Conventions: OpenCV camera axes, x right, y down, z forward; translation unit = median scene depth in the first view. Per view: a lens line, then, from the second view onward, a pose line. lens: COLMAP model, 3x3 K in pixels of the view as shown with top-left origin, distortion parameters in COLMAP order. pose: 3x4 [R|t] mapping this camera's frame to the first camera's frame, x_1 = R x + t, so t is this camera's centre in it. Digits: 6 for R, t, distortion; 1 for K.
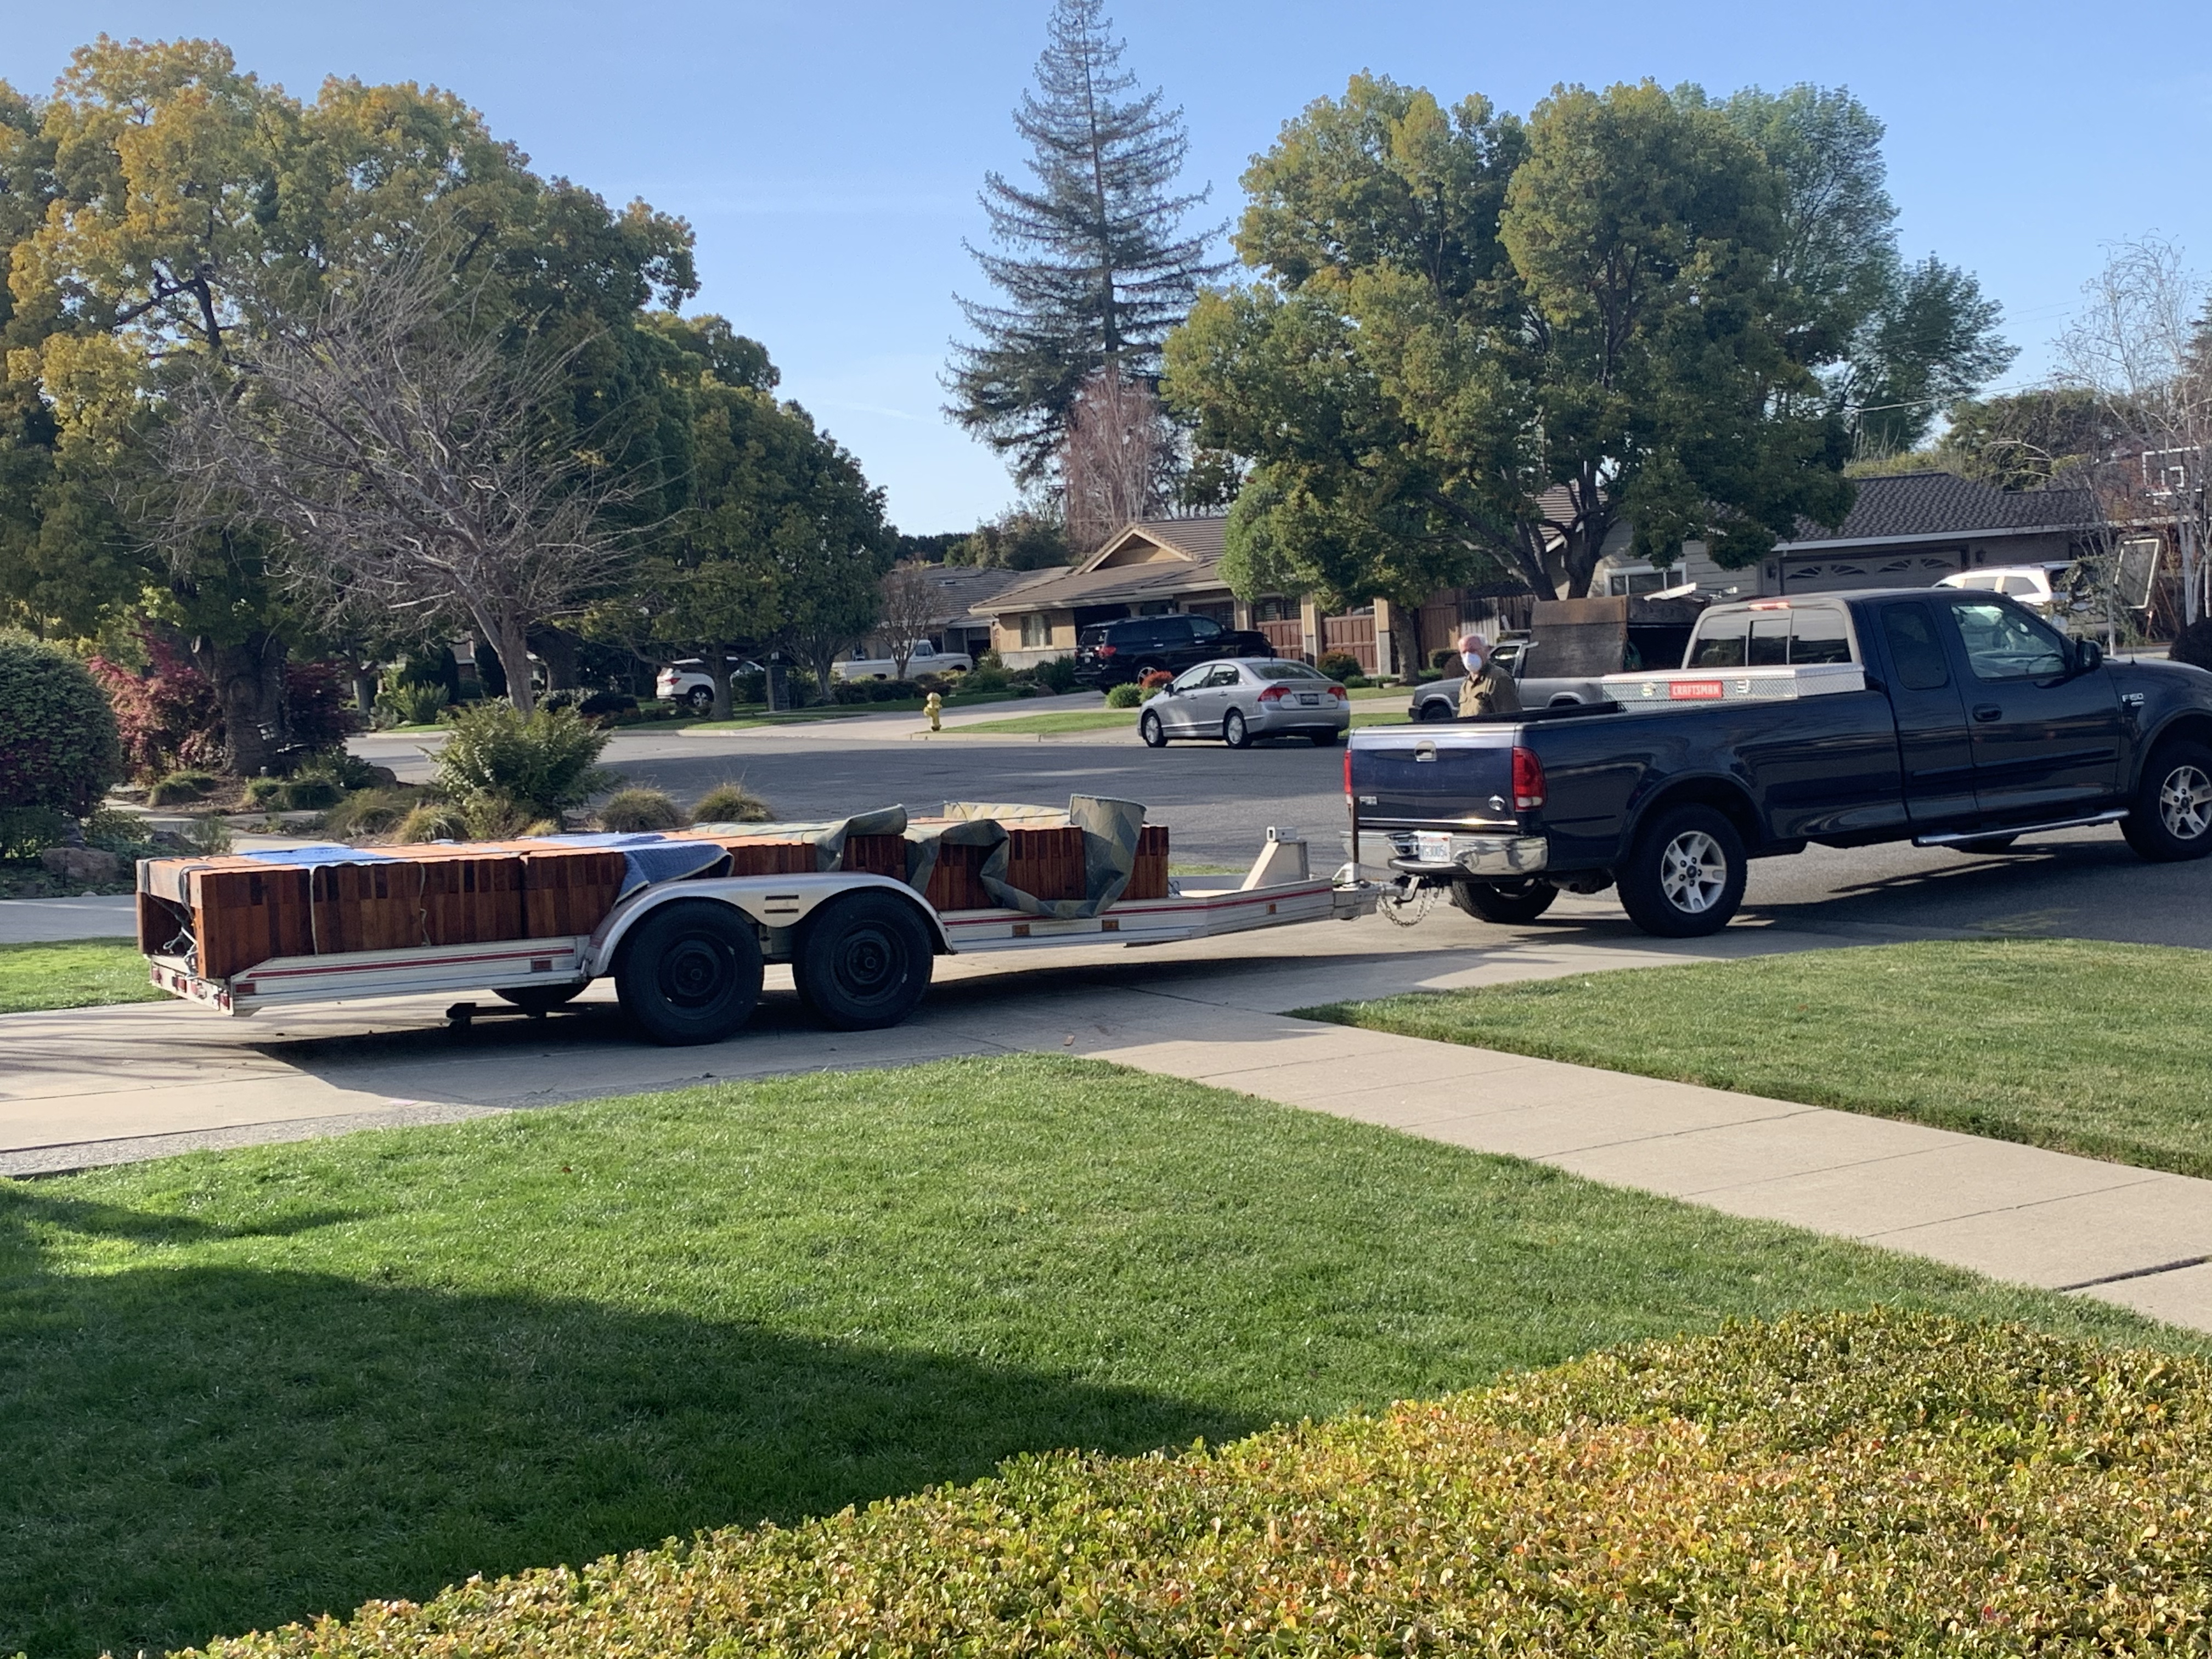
lens RADIAL K [[2712.3, 0, 1078.5], [0, 2712.3, 823.0], [0, 0, 1]] dist [0.151537, -0.544267]
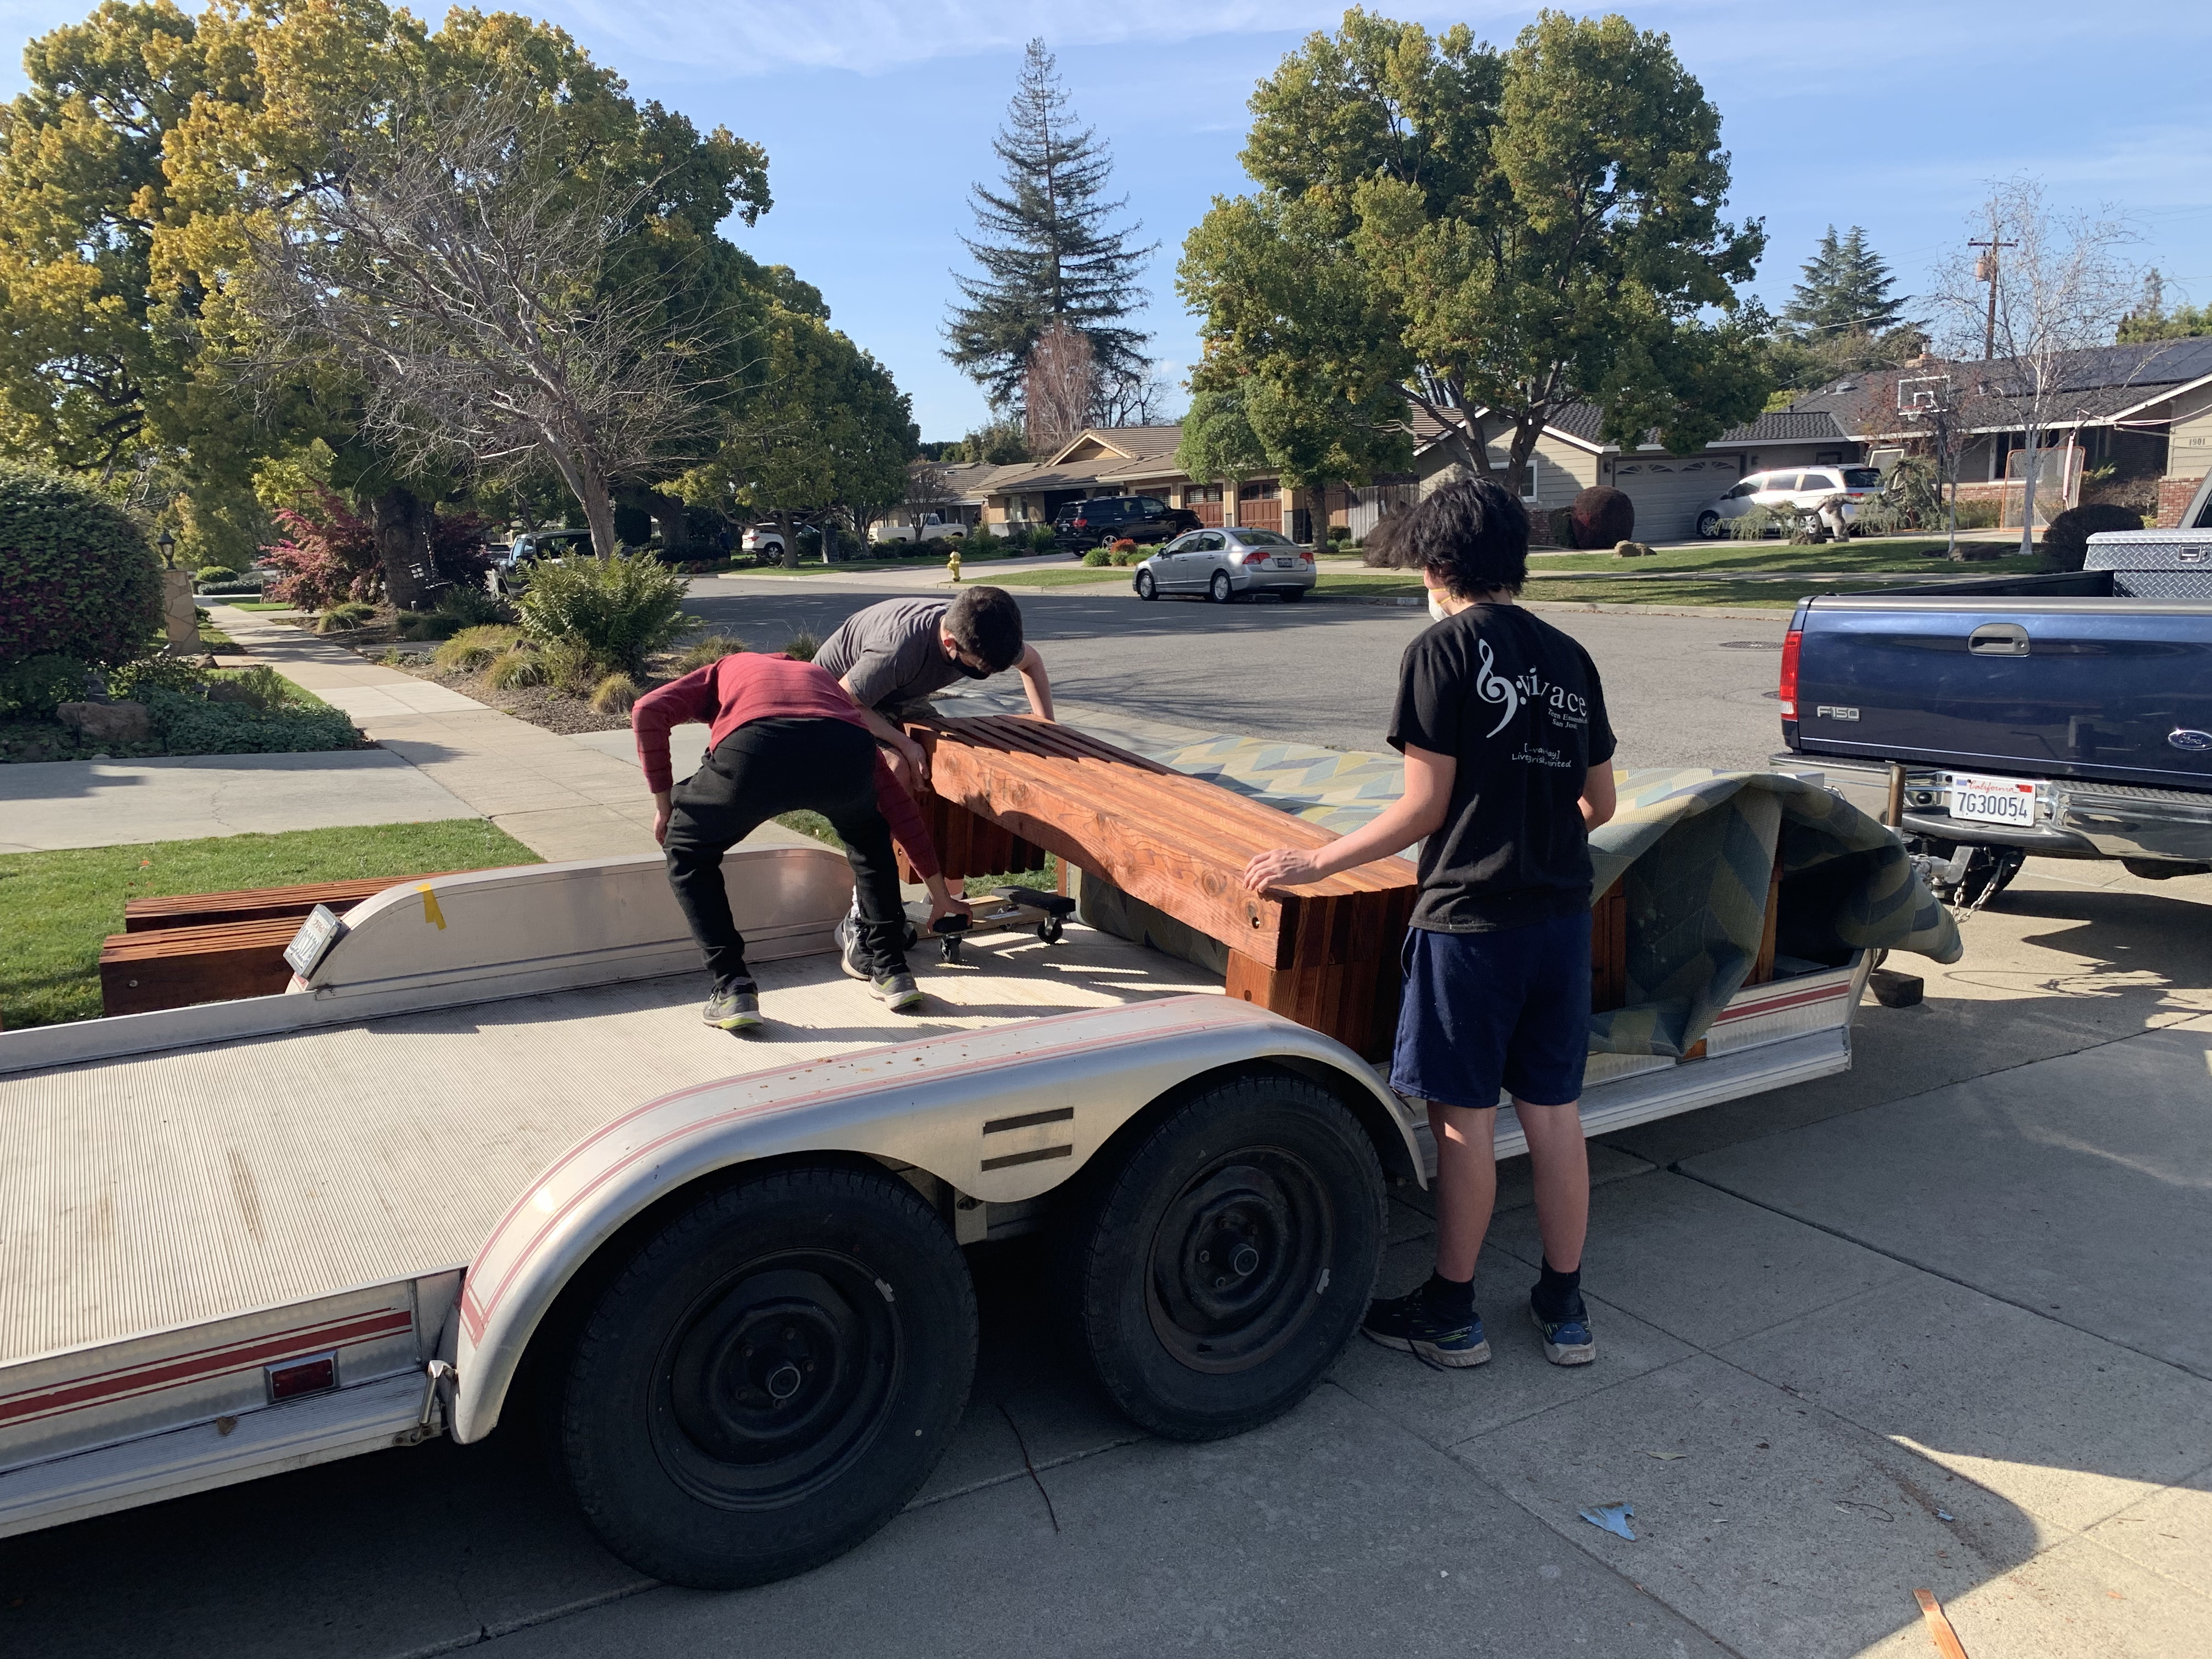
lens RADIAL K [[1640.9, 0, 1022.2], [0, 1640.9, 861.1], [0, 0, 1]] dist [0.009294, -0.007077]
pose [[0.999732, 0.017496, 0.015138, -0.034984], [-0.019392, 0.990542, 0.135831, -0.010544], [-0.012618, -0.136088, 0.990616, 0.244465]]
